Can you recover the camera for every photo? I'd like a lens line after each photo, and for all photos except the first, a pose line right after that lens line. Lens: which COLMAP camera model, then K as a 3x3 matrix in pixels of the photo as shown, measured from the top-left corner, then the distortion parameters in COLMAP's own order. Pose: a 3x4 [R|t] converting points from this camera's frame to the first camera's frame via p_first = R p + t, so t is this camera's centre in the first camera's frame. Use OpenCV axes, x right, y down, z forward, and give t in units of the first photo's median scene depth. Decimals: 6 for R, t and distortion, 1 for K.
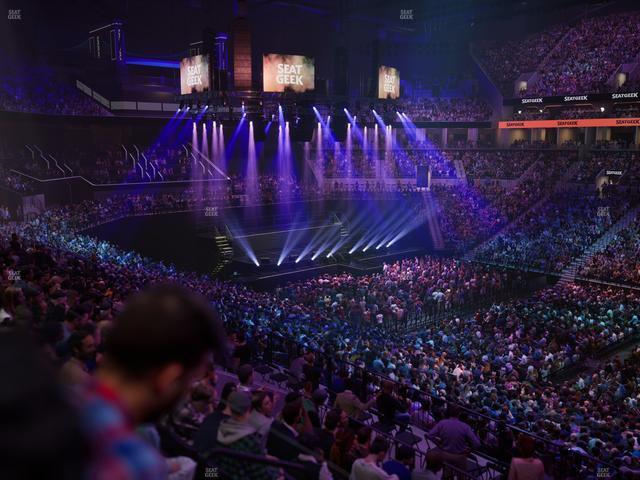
lens RADIAL K [[600.7, 0, 317.8], [0, 600.7, 239.7], [0, 0, 1]] dist [0.000387, 0.000000]
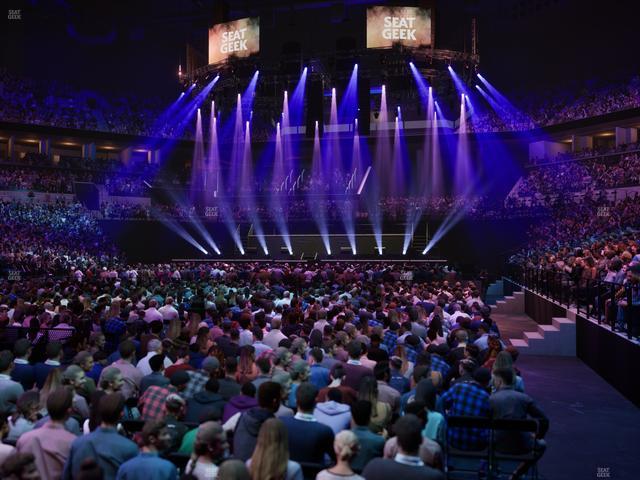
lens RADIAL K [[600.7, 0, 320.0], [0, 600.7, 238.6], [0, 0, 1]] dist [0.000387, 0.000000]
pose [[0.589124, -0.019242, -0.807813, 0.620127], [-0.130206, 0.984391, -0.118406, 0.089115], [0.797483, 0.174938, 0.577423, 0.516929]]
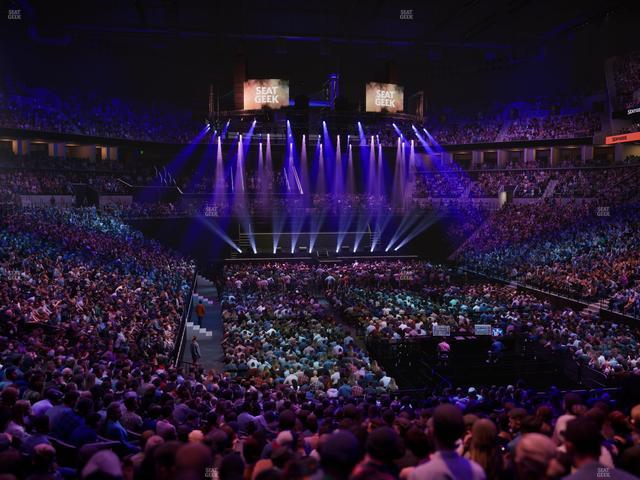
lens RADIAL K [[600.7, 0, 319.2], [0, 600.7, 239.4], [0, 0, 1]] dist [0.000387, 0.000000]
pose [[0.853230, 0.036301, -0.520270, 0.562100], [-0.083885, 0.994139, -0.068205, 0.073015], [0.514745, 0.101837, 0.851274, 0.041022]]
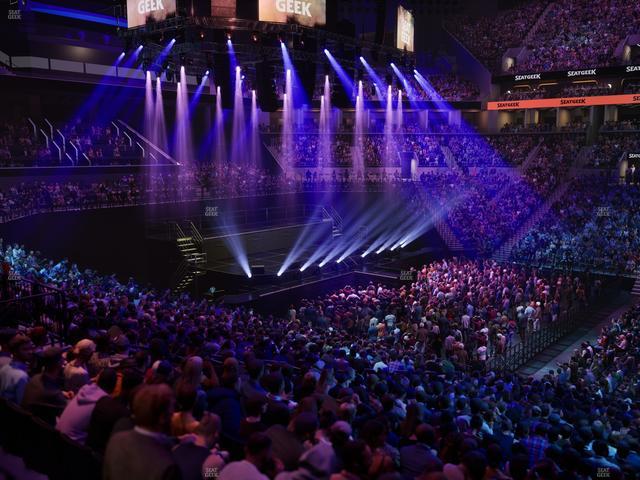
lens RADIAL K [[600.7, 0, 318.6], [0, 600.7, 240.7], [0, 0, 1]] dist [0.000387, 0.000000]
pose [[0.987172, -0.023091, 0.157982, -0.110039], [0.025355, 0.999603, -0.012324, 0.009916], [-0.157635, 0.016172, 0.987365, 0.258834]]
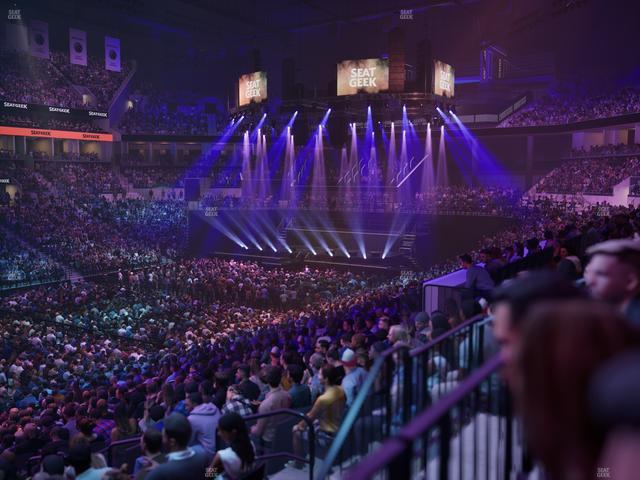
lens RADIAL K [[600.7, 0, 319.7], [0, 600.7, 239.0], [0, 0, 1]] dist [0.000387, 0.000000]
pose [[0.264030, 0.094808, -0.959844, 0.950289], [-0.155376, 0.986341, 0.054685, -0.055212], [0.951917, 0.134698, 0.275154, 0.685807]]
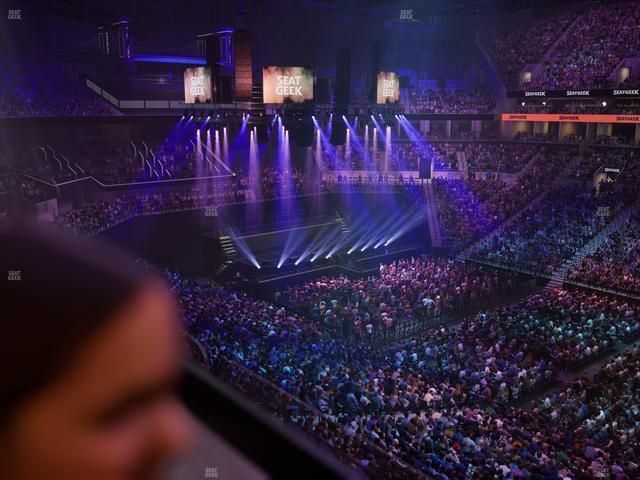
lens RADIAL K [[600.7, 0, 317.7], [0, 600.7, 239.6], [0, 0, 1]] dist [0.000387, 0.000000]
pose [[0.999681, 0.005271, -0.024714, 0.024390], [-0.003871, 0.998403, 0.056361, -0.056504], [0.024972, -0.056247, 0.998105, -0.037711]]
